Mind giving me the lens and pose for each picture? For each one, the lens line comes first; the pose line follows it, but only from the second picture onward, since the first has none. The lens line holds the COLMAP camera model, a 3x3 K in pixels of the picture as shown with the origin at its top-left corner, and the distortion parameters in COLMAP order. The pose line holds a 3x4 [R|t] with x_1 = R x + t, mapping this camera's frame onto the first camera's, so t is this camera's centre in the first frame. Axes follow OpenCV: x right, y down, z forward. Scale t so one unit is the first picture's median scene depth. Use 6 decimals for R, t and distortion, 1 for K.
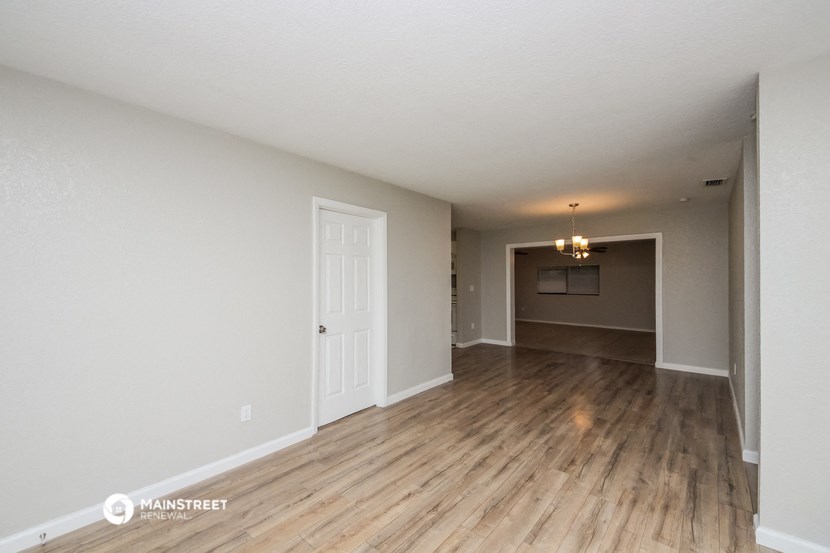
lens RADIAL K [[339.1, 0, 415.6], [0, 339.1, 278.7], [0, 0, 1]] dist [-0.005034, -0.000950]
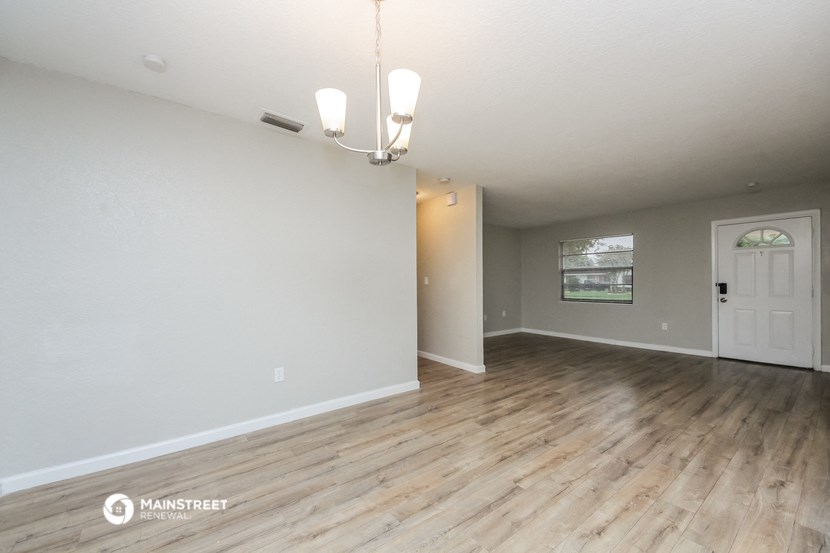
lens RADIAL K [[339.1, 0, 414.7], [0, 339.1, 279.1], [0, 0, 1]] dist [-0.005034, -0.000950]
pose [[-0.981983, 0.012406, 0.188561, 0.562690], [0.011342, 0.999913, -0.006720, 0.071845], [-0.188628, -0.004460, -0.982039, 1.884930]]
